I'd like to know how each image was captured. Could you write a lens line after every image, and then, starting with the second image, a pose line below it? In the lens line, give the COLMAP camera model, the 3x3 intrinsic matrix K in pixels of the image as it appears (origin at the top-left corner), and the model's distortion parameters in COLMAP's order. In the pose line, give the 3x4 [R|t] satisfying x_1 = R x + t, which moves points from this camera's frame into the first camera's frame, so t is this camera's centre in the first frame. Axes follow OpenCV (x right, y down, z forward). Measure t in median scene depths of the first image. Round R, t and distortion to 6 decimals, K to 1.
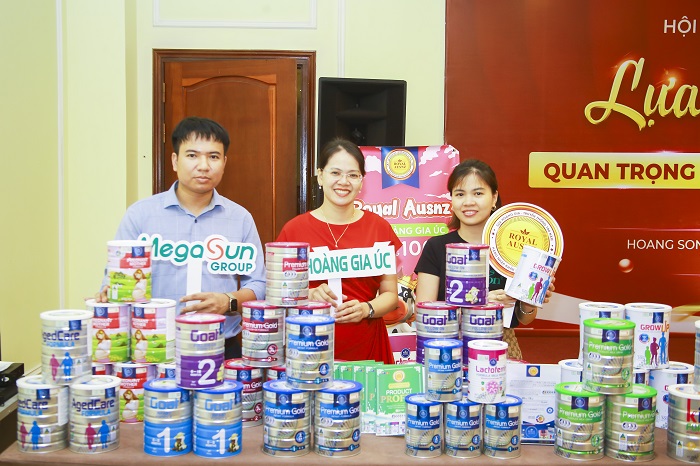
lens RADIAL K [[881.7, 0, 350.0], [0, 881.7, 233.0], [0, 0, 1]] dist [-0.009976, 0.344261]
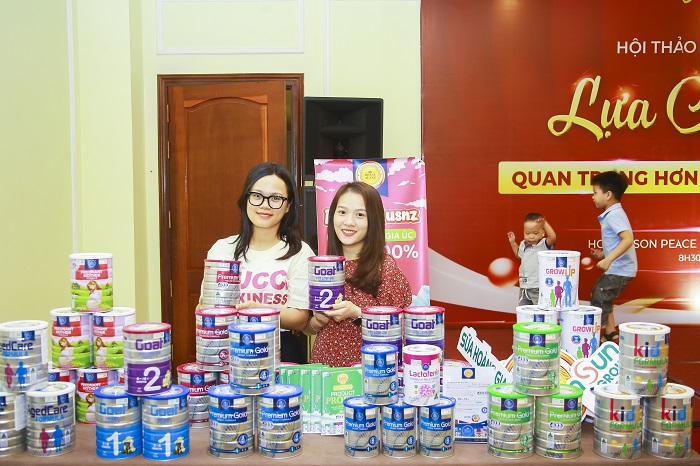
lens RADIAL K [[774.2, 0, 350.0], [0, 774.2, 233.0], [0, 0, 1]] dist [-0.064604, 0.331580]
pose [[0.999786, -0.013300, -0.015861, 0.087056], [0.013287, 0.999911, -0.000904, -0.011703], [0.015872, 0.000693, 0.999874, 0.082739]]
